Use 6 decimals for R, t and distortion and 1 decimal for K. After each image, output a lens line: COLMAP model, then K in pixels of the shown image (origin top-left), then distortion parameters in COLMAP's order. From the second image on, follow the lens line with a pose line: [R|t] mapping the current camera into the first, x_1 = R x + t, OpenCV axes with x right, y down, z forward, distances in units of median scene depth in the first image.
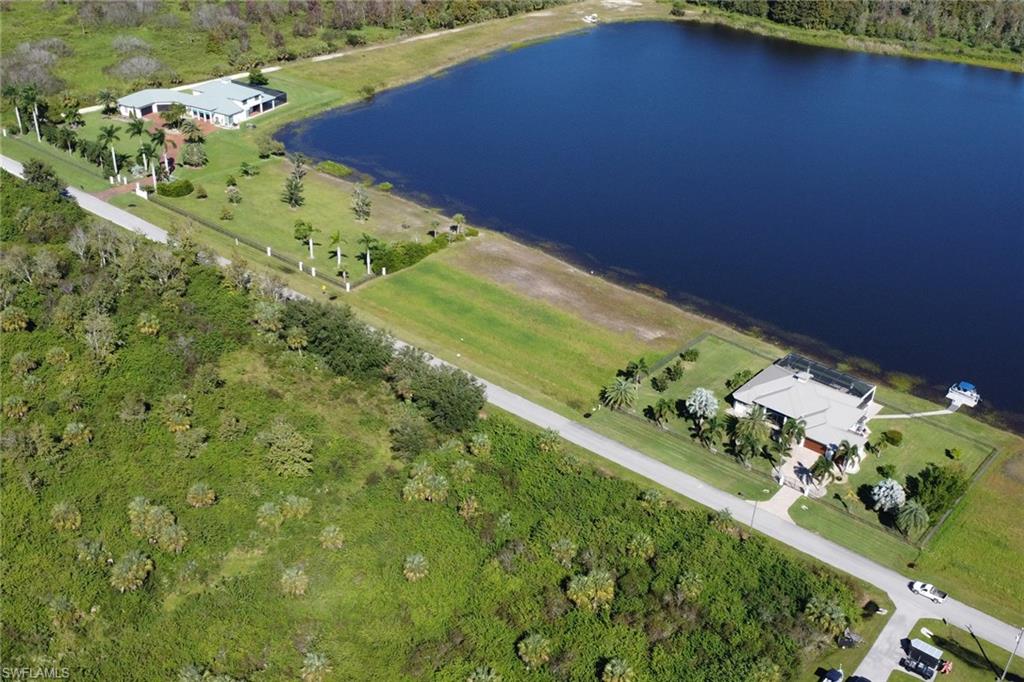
lens RADIAL K [[1128.7, 0, 608.3], [0, 1128.7, 422.1], [0, 0, 1]] dist [-0.013287, -0.038310]
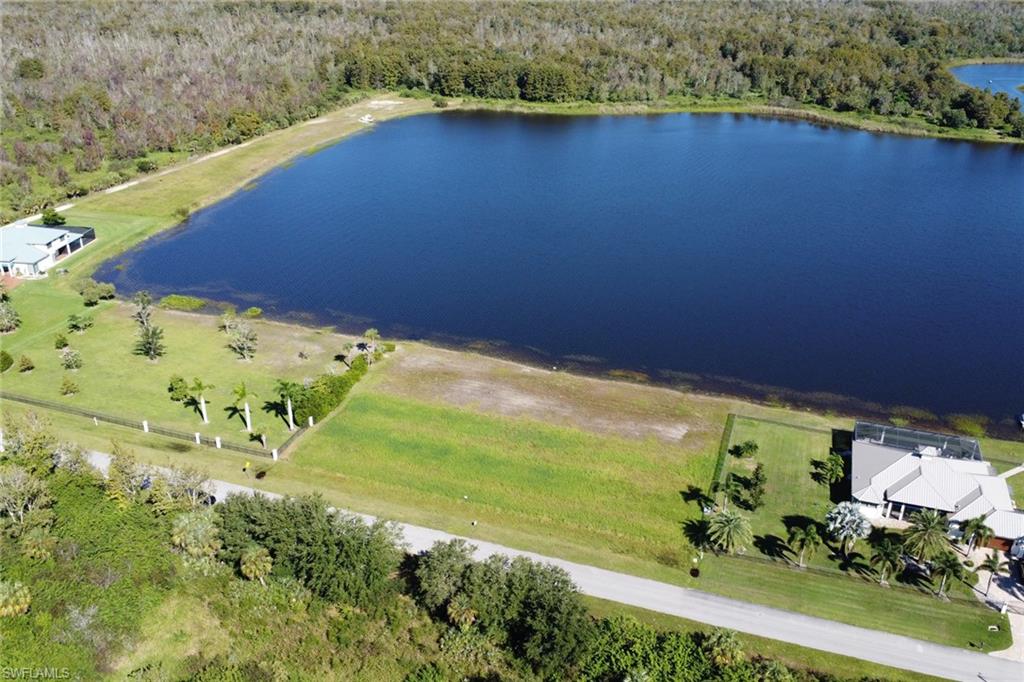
lens RADIAL K [[890.7, 0, 529.9], [0, 890.7, 339.1], [0, 0, 1]] dist [-0.011712, -0.044826]
pose [[0.955854, -0.189116, 0.224897, -0.152542], [0.213714, 0.972707, -0.090377, -0.085246], [-0.201667, 0.134451, 0.970182, 0.316938]]
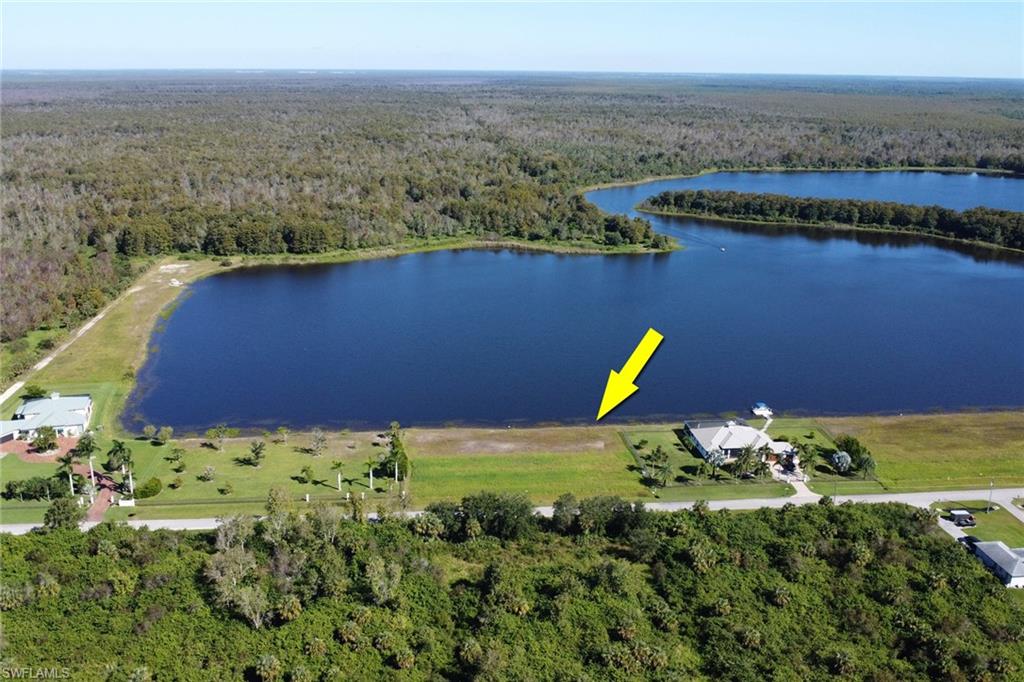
lens RADIAL K [[913.8, 0, 512.0], [0, 913.8, 341.0], [0, 0, 1]] dist [-0.016891, -0.029067]
pose [[0.751835, -0.272050, 0.600611, -0.565854], [0.399697, 0.912508, -0.087009, -0.112809], [-0.524391, 0.305479, 0.794793, 0.073781]]
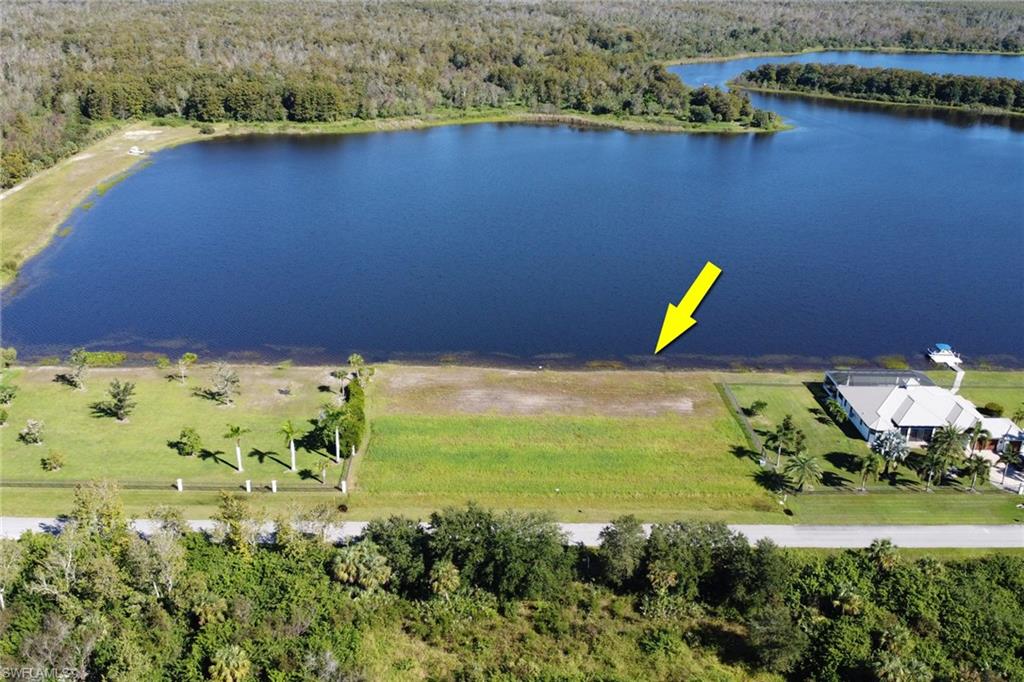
lens RADIAL K [[937.2, 0, 503.0], [0, 937.2, 317.5], [0, 0, 1]] dist [-0.011636, -0.052182]
pose [[0.805321, -0.287376, 0.518529, -0.346269], [0.362191, 0.930940, -0.046574, -0.126258], [-0.469335, 0.225313, 0.853791, 0.342193]]
